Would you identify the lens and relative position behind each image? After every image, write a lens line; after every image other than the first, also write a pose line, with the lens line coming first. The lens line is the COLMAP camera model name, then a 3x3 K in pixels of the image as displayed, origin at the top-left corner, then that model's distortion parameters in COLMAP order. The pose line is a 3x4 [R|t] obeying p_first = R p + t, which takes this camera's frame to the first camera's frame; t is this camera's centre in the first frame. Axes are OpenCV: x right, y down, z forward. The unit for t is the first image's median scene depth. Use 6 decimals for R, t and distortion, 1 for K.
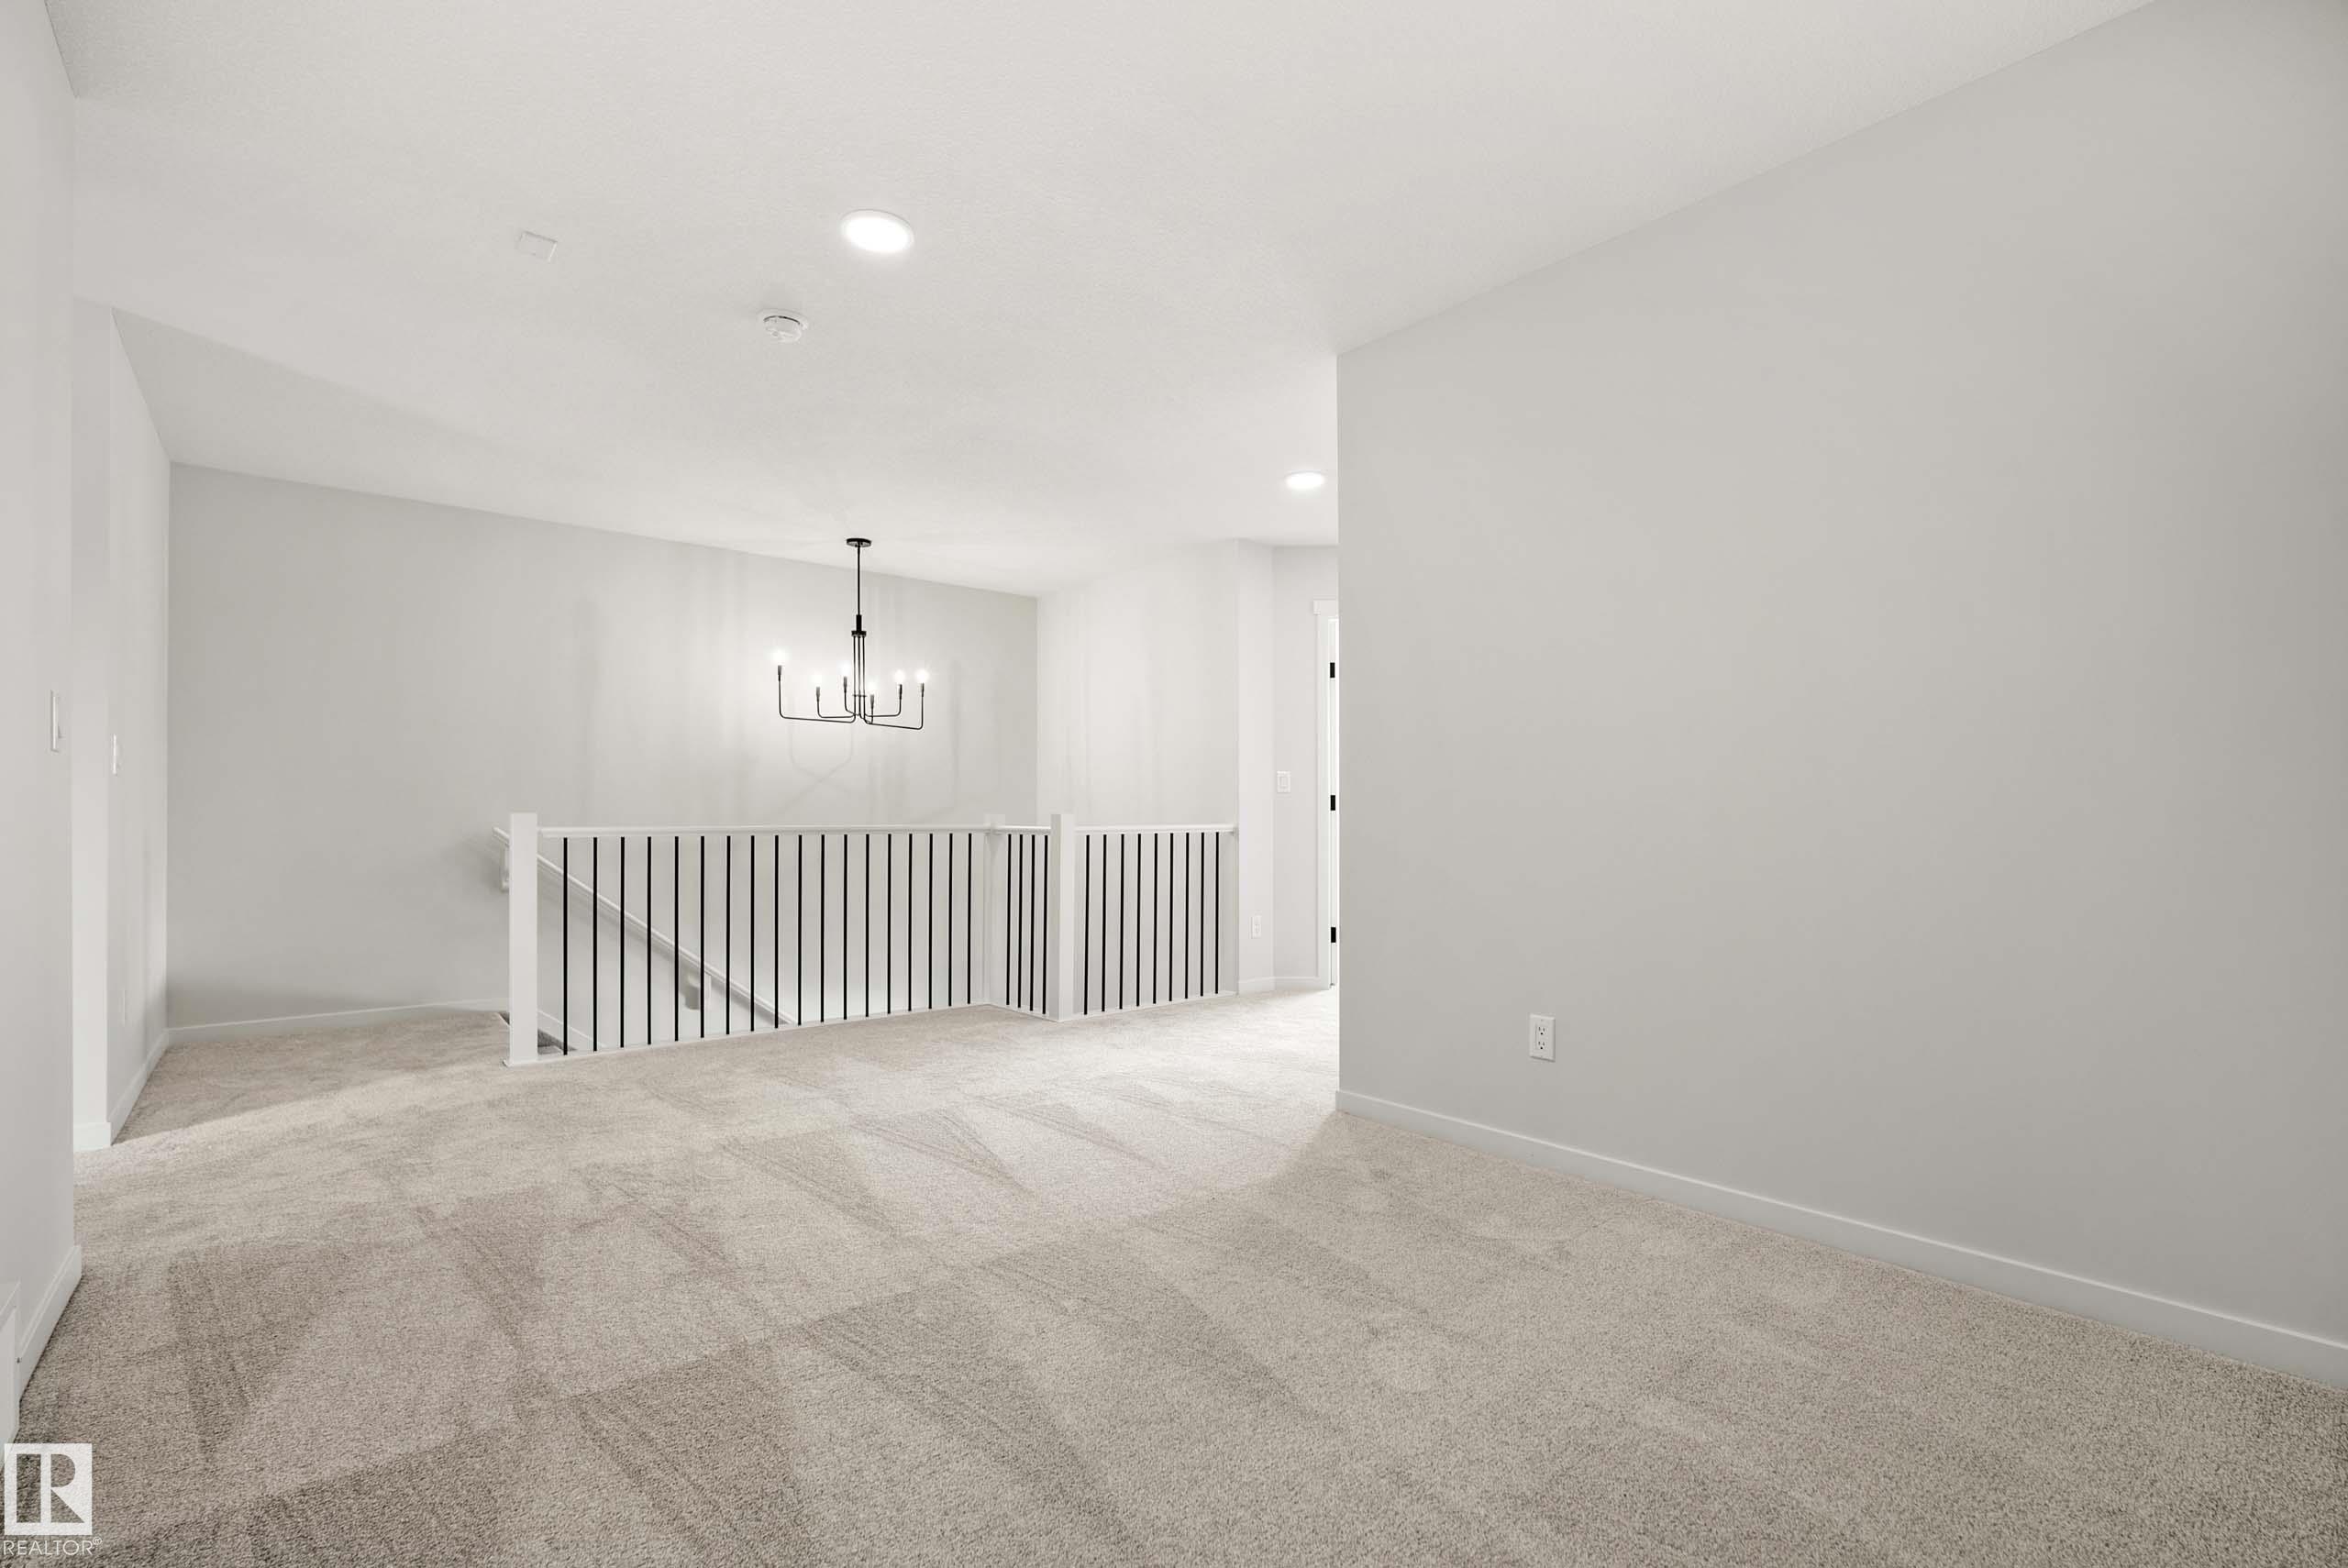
lens RADIAL K [[1050.5, 0, 1173.1], [0, 1050.5, 764.2], [0, 0, 1]] dist [-0.008692, 0.000352]
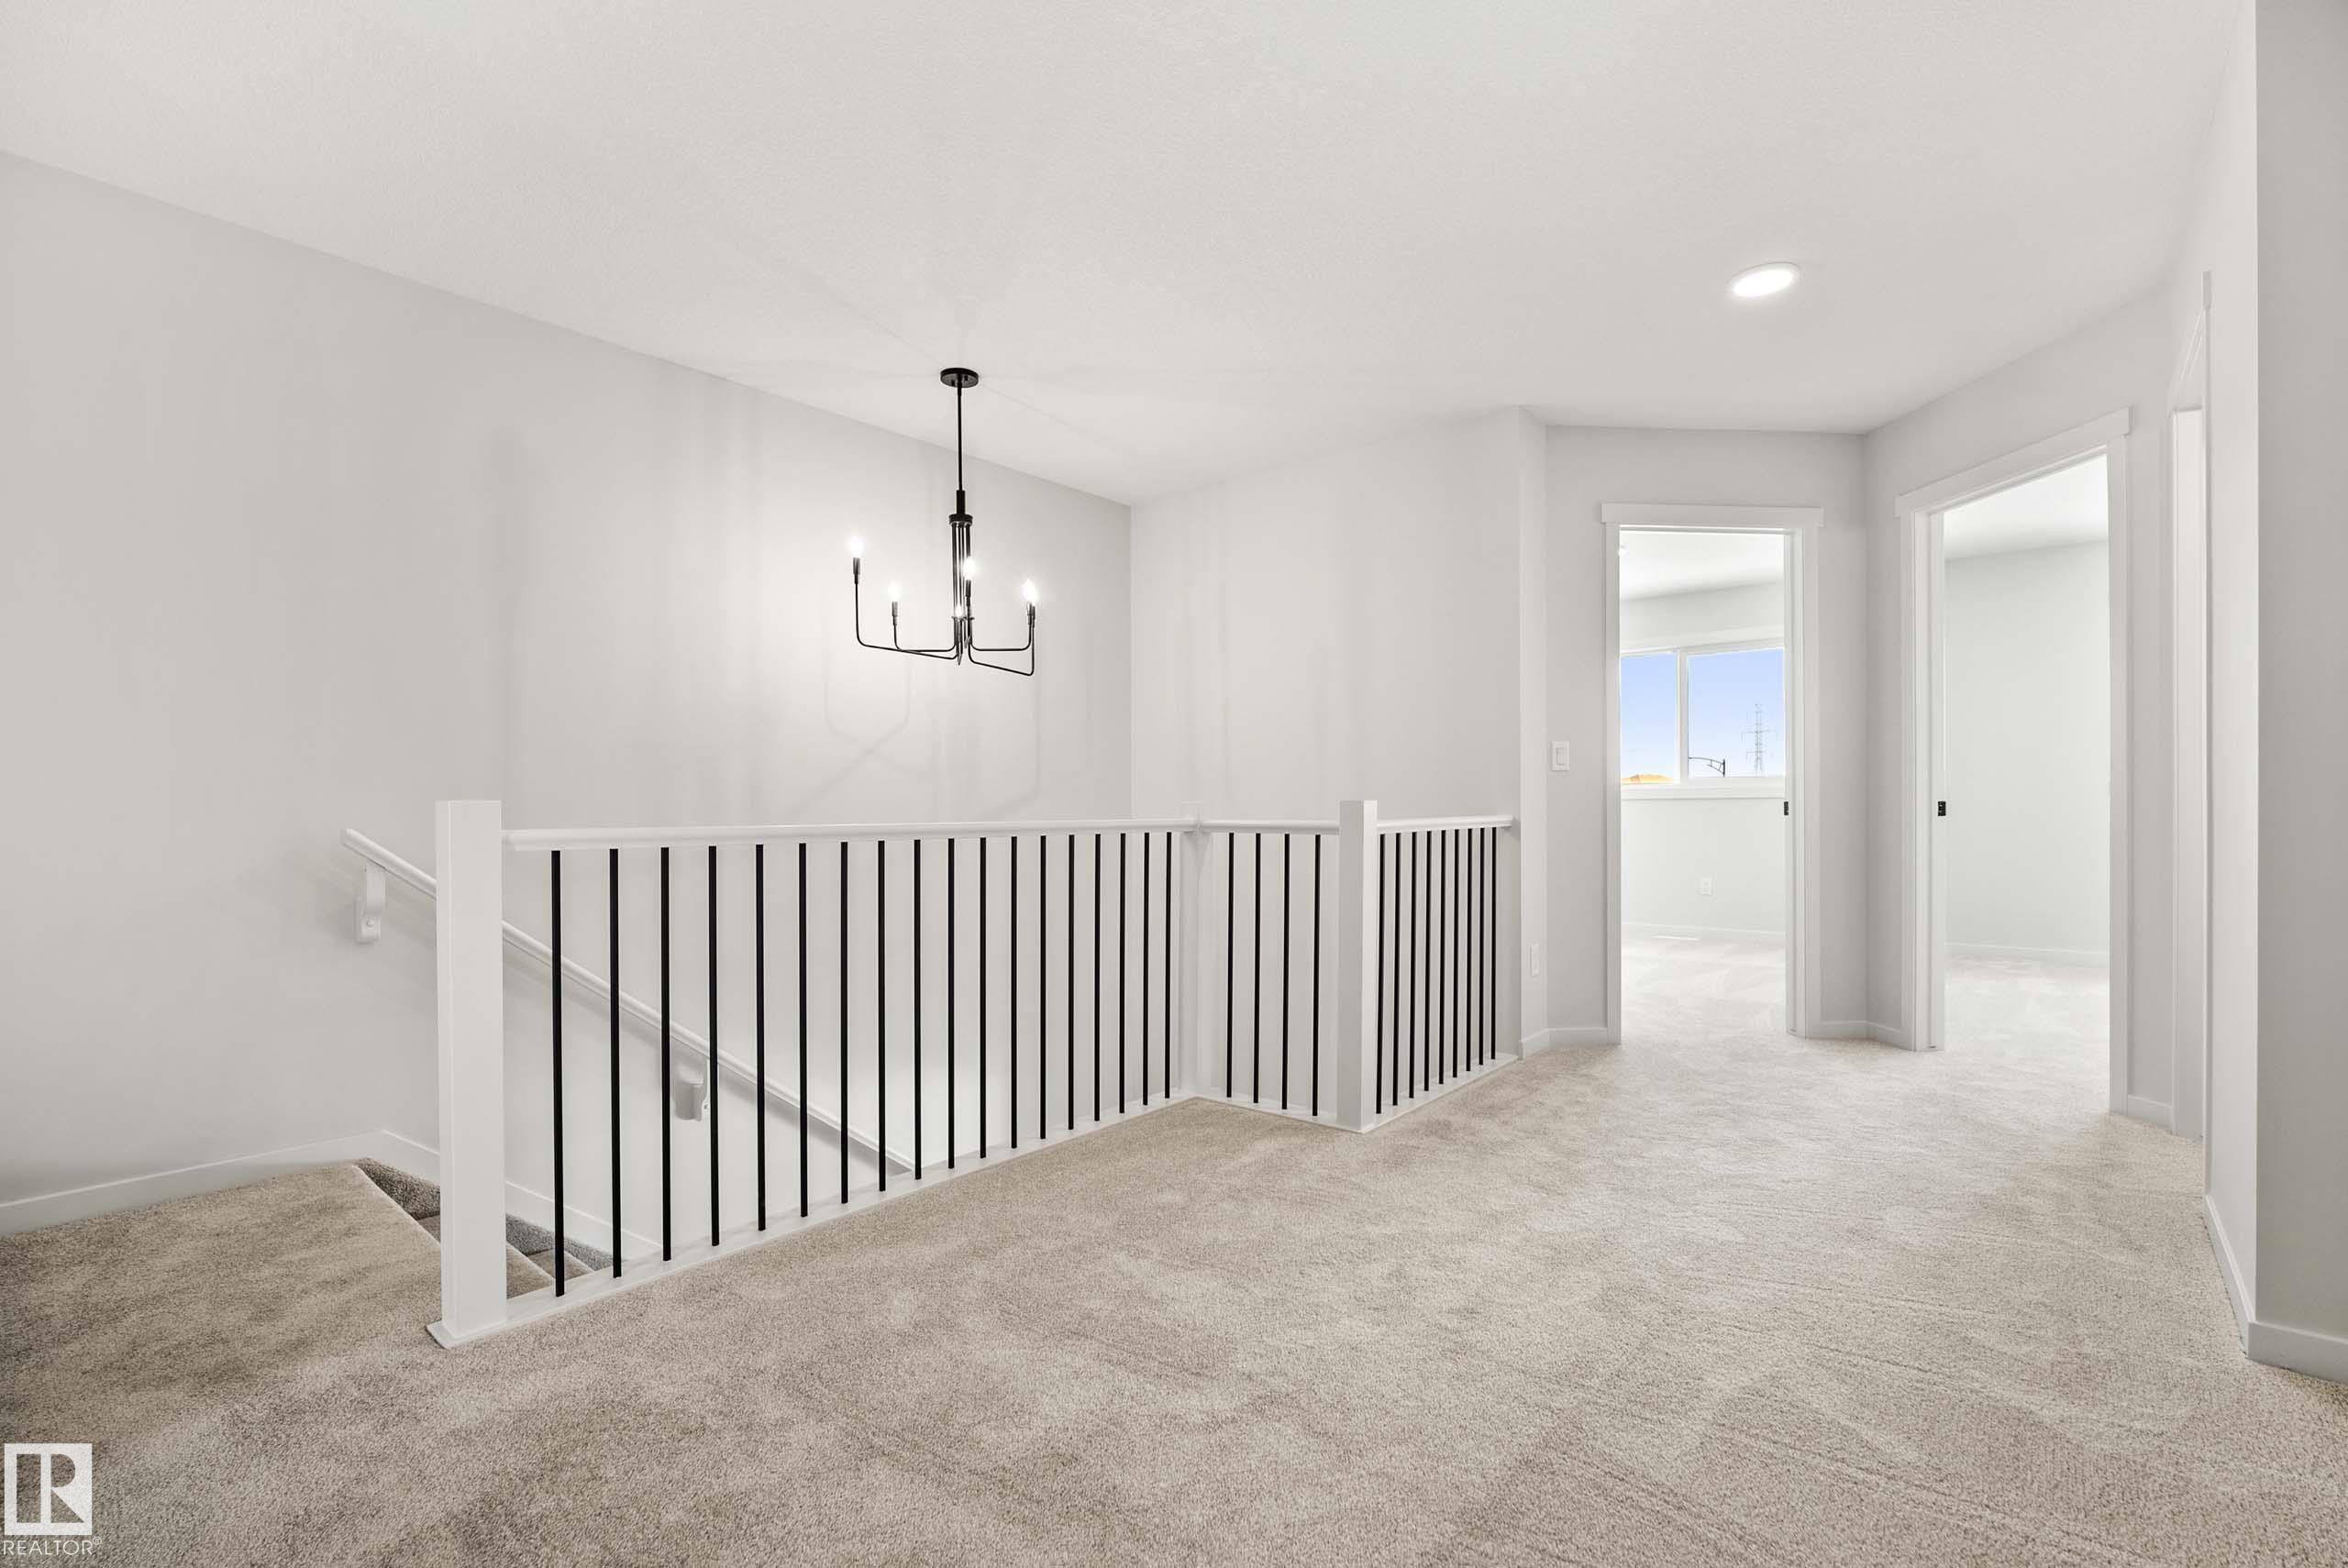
lens RADIAL K [[1083.2, 0, 1174.0], [0, 1083.2, 784.0], [0, 0, 1]] dist [-0.000790, 0.009682]
pose [[0.990455, -0.007834, 0.137615, -0.272354], [0.005198, 0.999796, 0.019503, 0.023203], [-0.137740, -0.018602, 0.990294, 0.345439]]
